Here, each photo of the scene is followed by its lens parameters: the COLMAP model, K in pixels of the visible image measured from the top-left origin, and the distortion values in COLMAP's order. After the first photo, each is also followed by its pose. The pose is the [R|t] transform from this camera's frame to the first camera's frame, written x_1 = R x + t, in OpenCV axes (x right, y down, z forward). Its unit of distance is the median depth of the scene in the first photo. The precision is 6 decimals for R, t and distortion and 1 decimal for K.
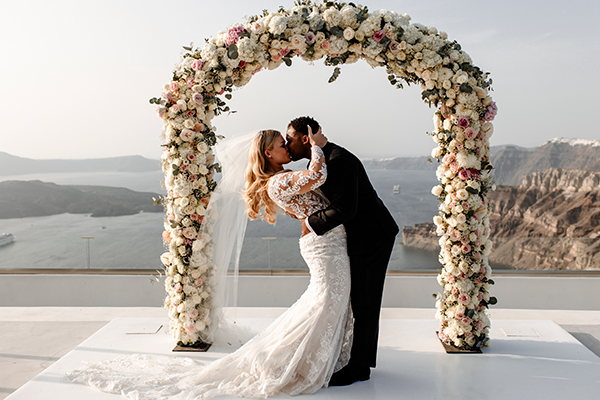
lens RADIAL K [[620.1, 0, 302.3], [0, 620.1, 184.4], [0, 0, 1]] dist [0.002531, 0.000968]
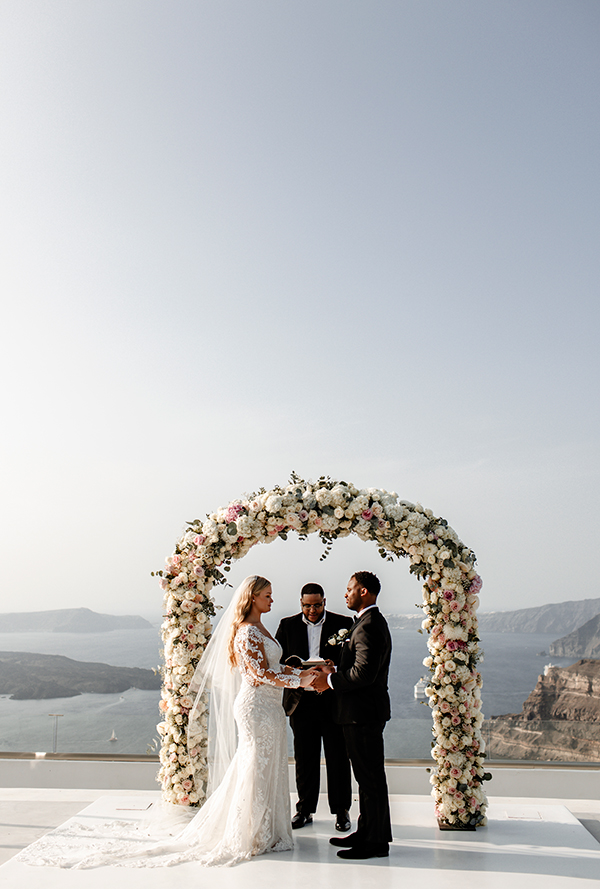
lens RADIAL K [[896.9, 0, 280.2], [0, 896.9, 445.9], [0, 0, 1]] dist [-0.007915, 0.011779]
pose [[0.998948, -0.001278, -0.045829, 0.043302], [-0.009068, 0.974356, -0.224831, -0.002561], [0.044941, 0.225010, 0.973319, -0.545253]]
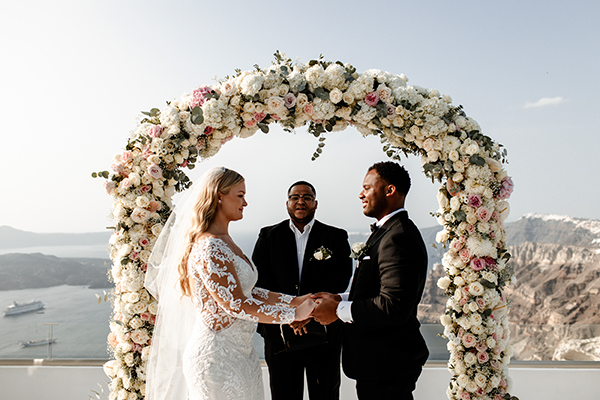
lens RADIAL K [[583.9, 0, 302.5], [0, 583.9, 188.6], [0, 0, 1]] dist [0.012124, 0.002418]
pose [[0.999857, 0.003311, 0.016580, 0.016684], [-0.001360, 0.993208, -0.116347, -0.024690], [-0.016852, 0.116308, 0.993070, 0.223294]]
